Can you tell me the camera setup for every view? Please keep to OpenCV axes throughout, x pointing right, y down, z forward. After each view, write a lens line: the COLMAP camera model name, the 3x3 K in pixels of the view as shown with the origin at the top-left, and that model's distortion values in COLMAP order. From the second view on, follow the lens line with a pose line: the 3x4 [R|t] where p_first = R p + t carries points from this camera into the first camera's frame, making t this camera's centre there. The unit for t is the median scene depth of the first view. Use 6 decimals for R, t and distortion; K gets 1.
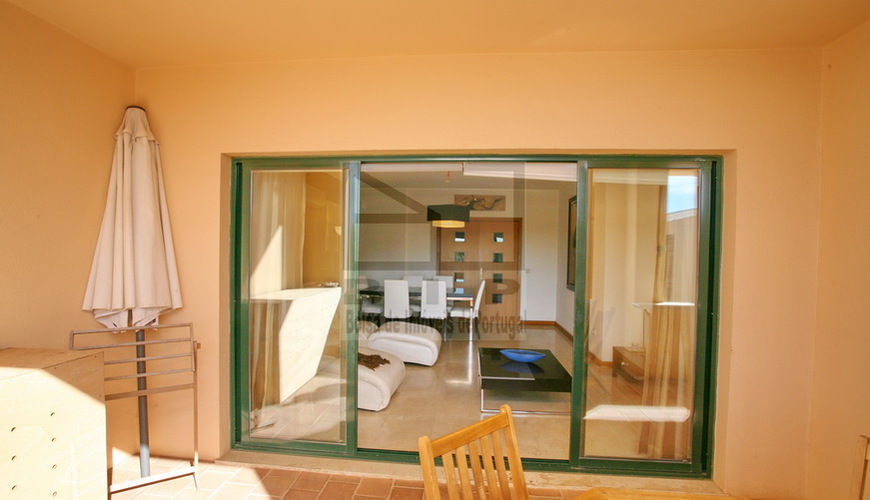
lens RADIAL K [[431.3, 0, 427.6], [0, 431.3, 258.5], [0, 0, 1]] dist [-0.019357, 0.000208]
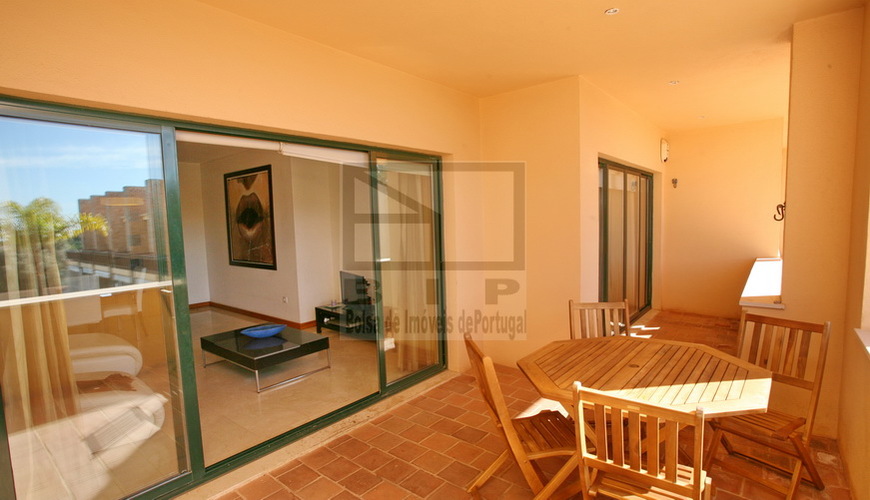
lens RADIAL K [[431.3, 0, 434.3], [0, 431.3, 245.5], [0, 0, 1]] dist [-0.019357, 0.000208]
pose [[0.571469, -0.087193, 0.815978, -0.563606], [0.062483, 0.996076, 0.062678, -0.022317], [-0.818241, 0.015166, 0.574675, 0.138586]]
